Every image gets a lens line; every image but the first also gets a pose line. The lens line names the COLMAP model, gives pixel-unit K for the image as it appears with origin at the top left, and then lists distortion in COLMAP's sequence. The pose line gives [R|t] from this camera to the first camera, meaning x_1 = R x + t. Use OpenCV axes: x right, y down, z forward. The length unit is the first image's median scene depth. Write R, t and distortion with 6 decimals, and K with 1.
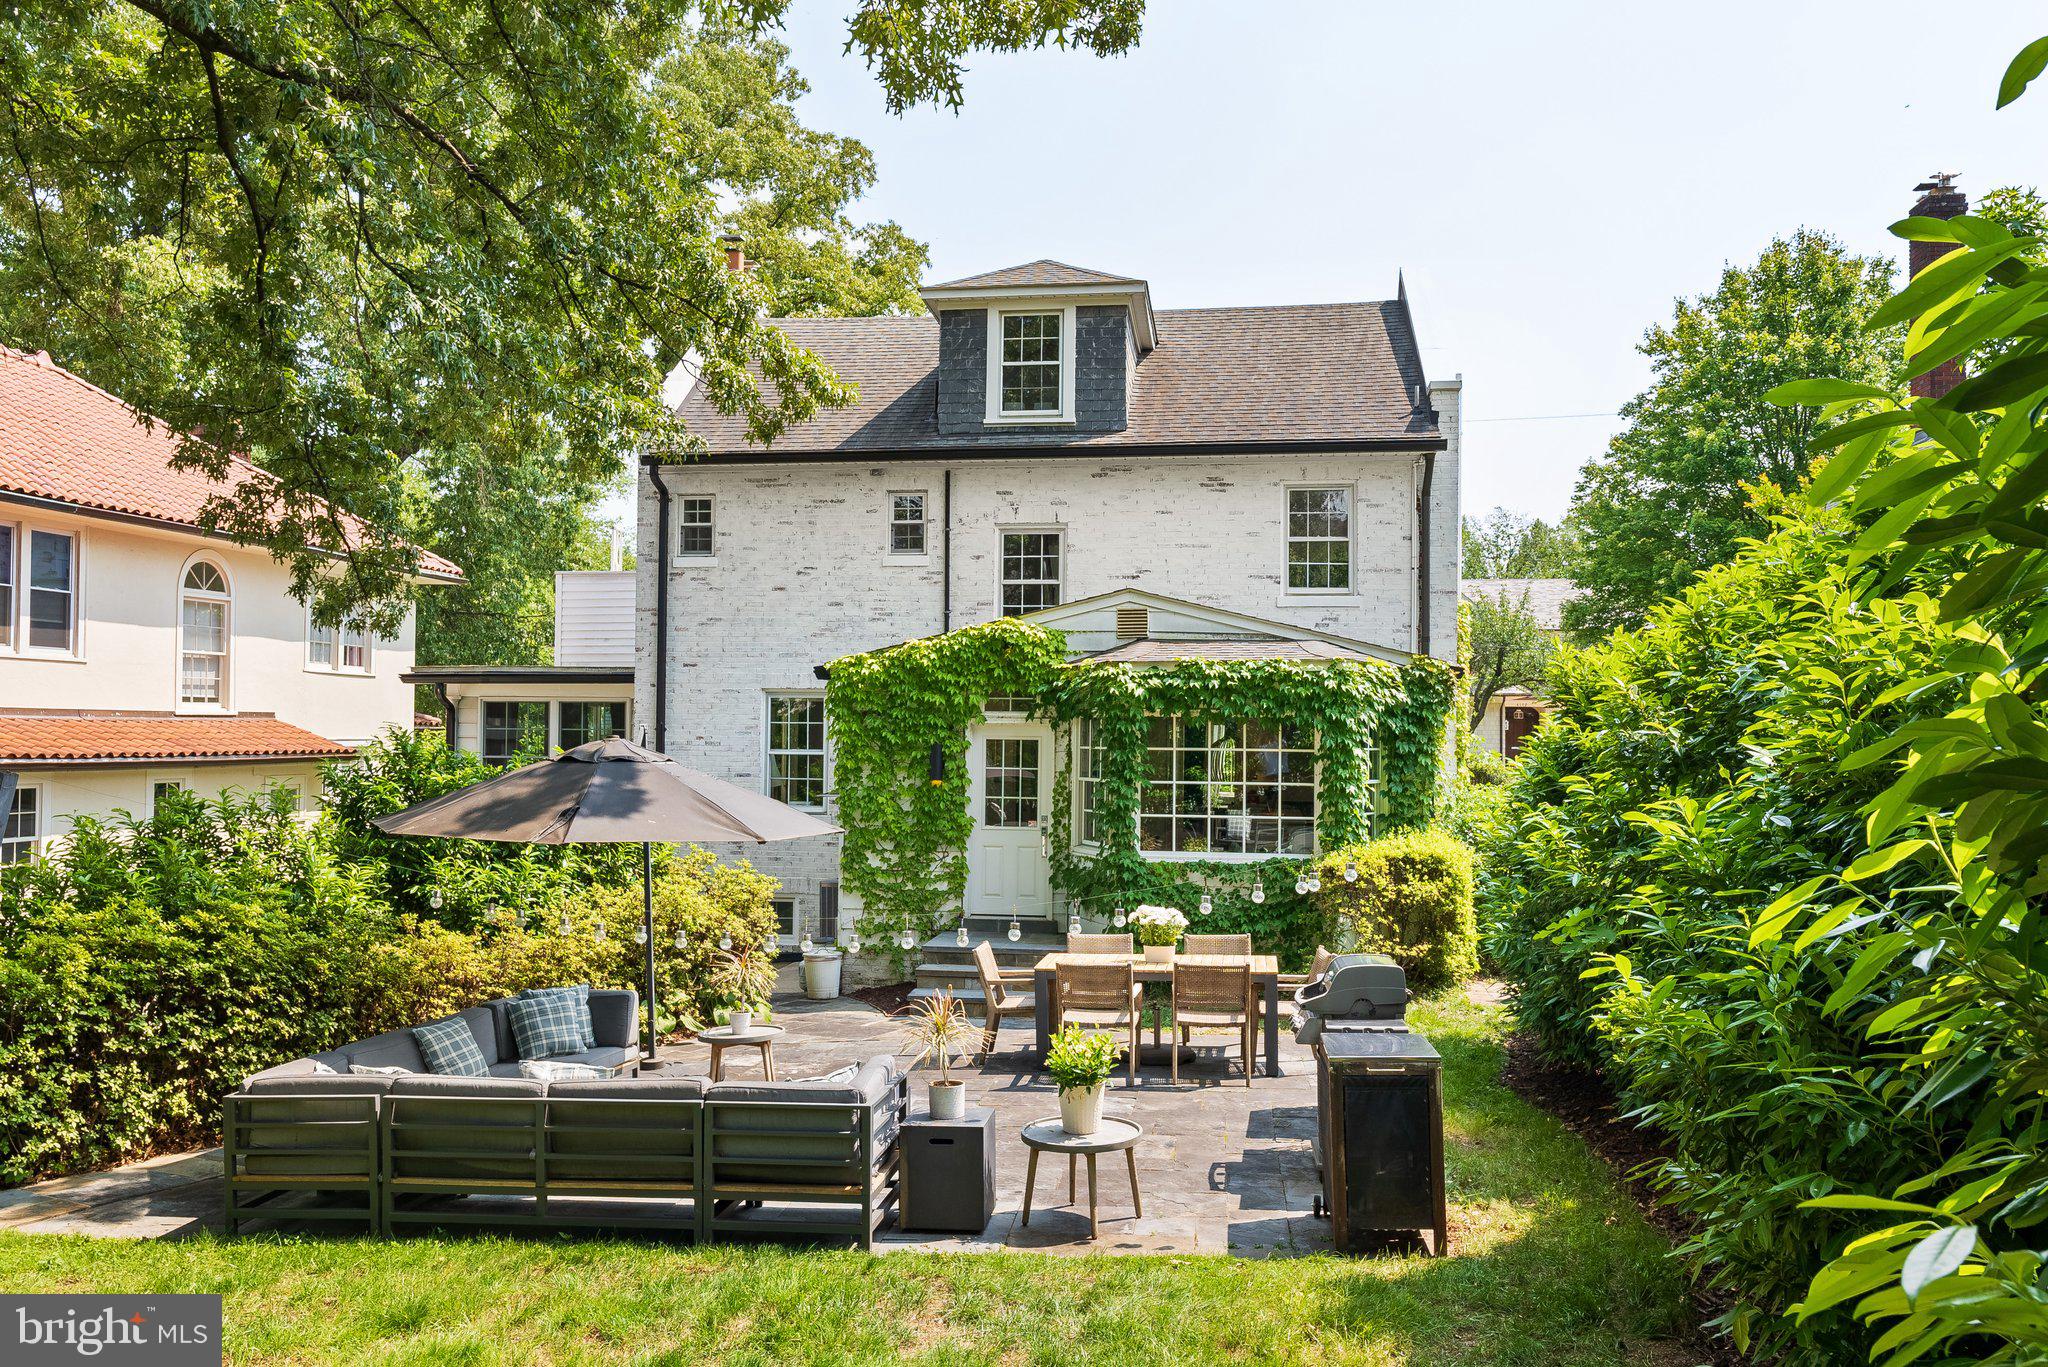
lens RADIAL K [[1556.5, 0, 1026.6], [0, 1556.5, 688.8], [0, 0, 1]] dist [0.004151, 0.000794]
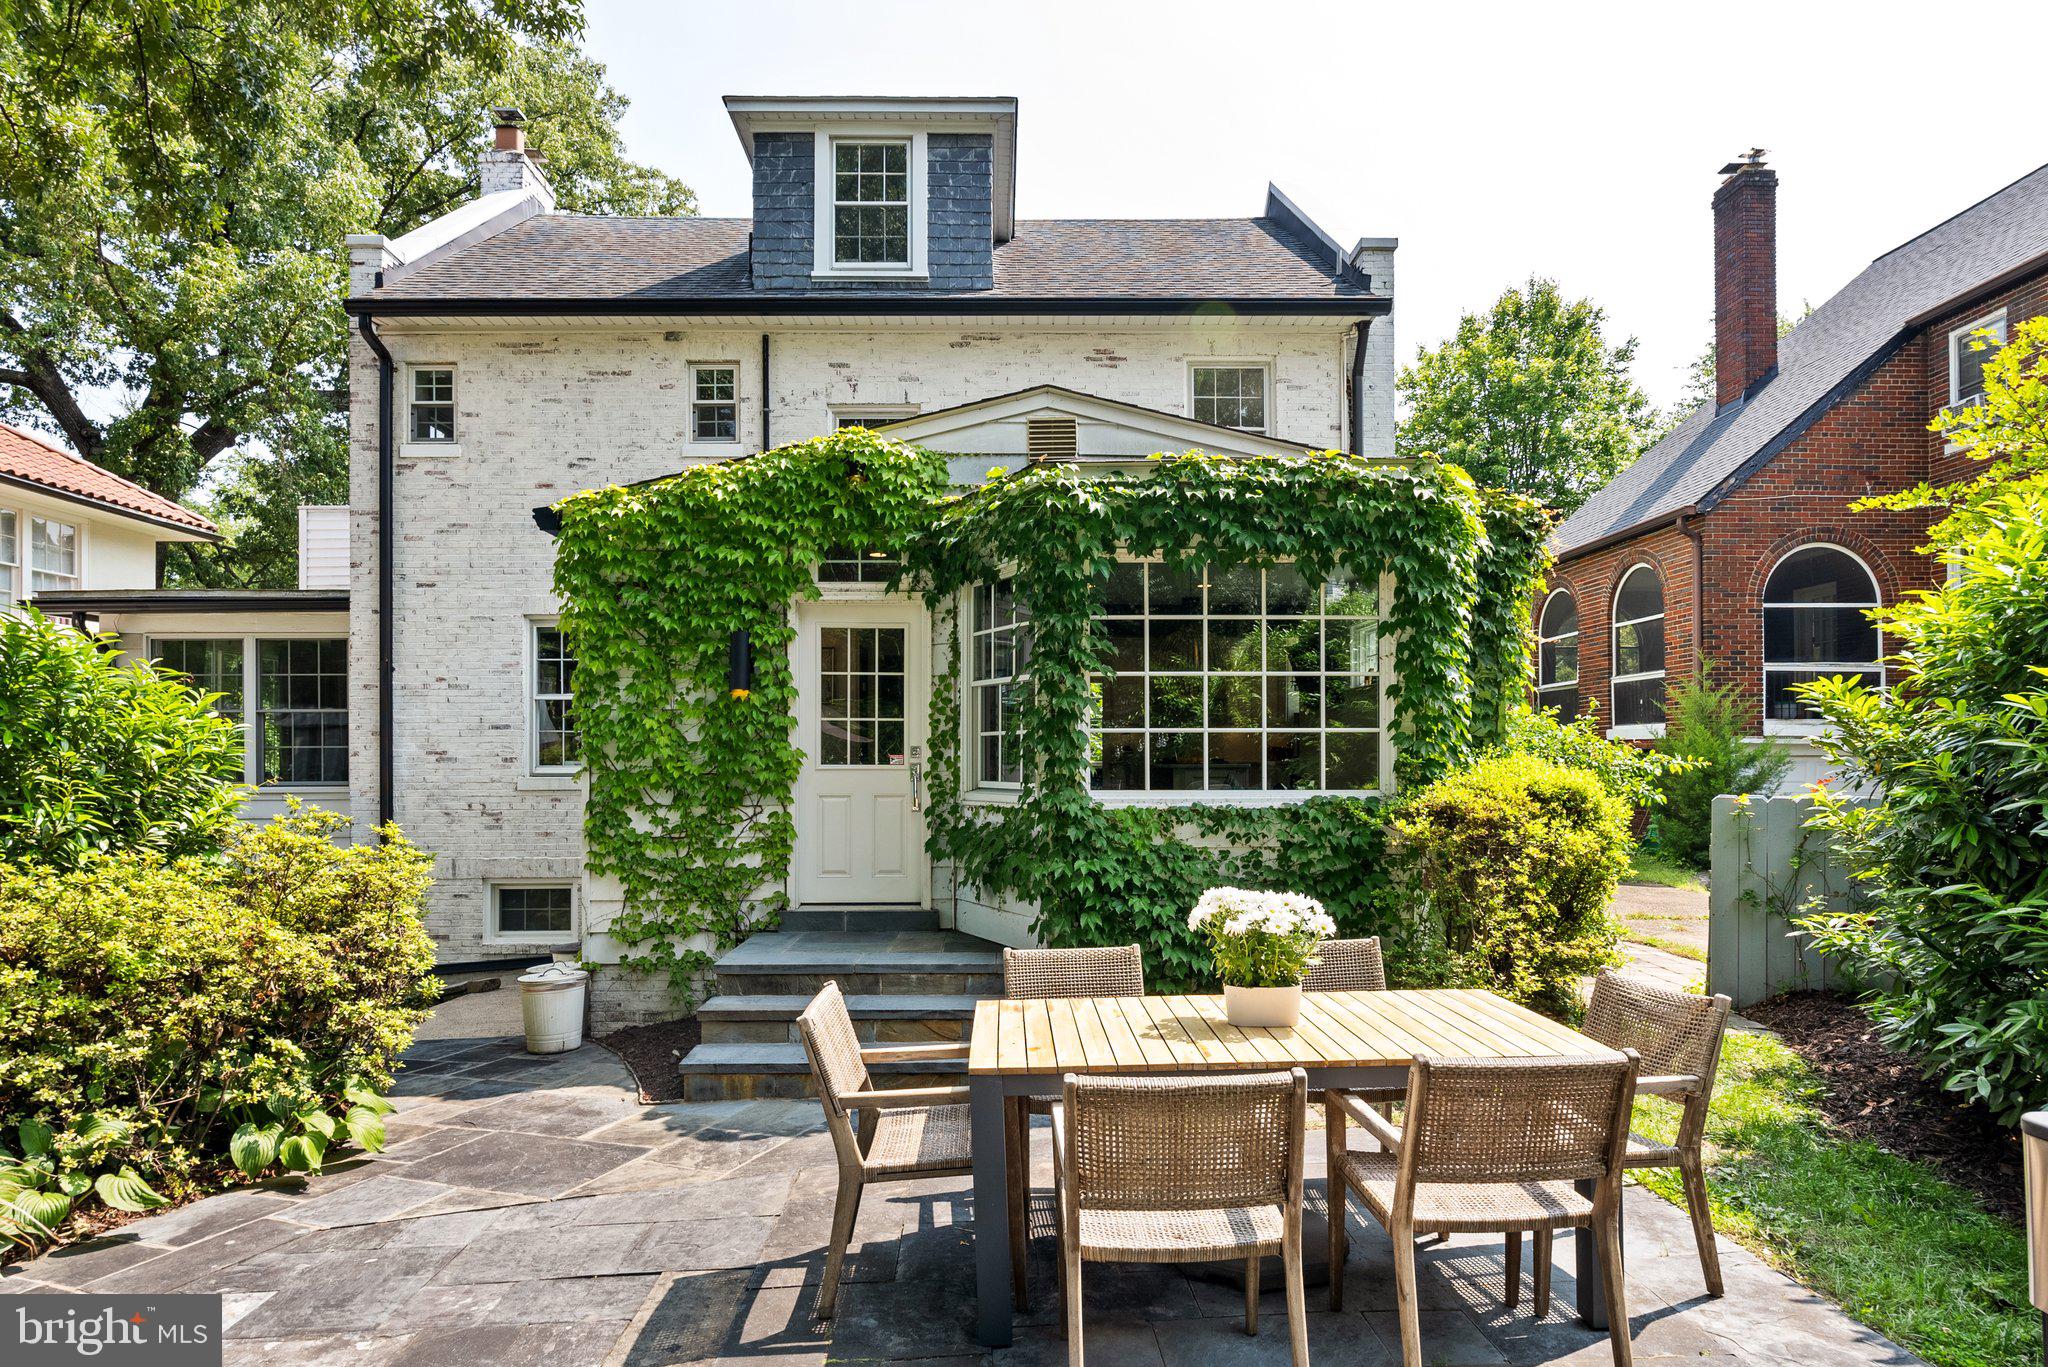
lens RADIAL K [[1124.3, 0, 1026.6], [0, 1124.3, 752.4], [0, 0, 1]] dist [0.000492, 0.000466]
pose [[0.987428, -0.011513, 0.157651, -0.016258], [0.007130, 0.999573, 0.028339, 0.071270], [-0.157910, -0.026859, 0.987088, 0.537313]]
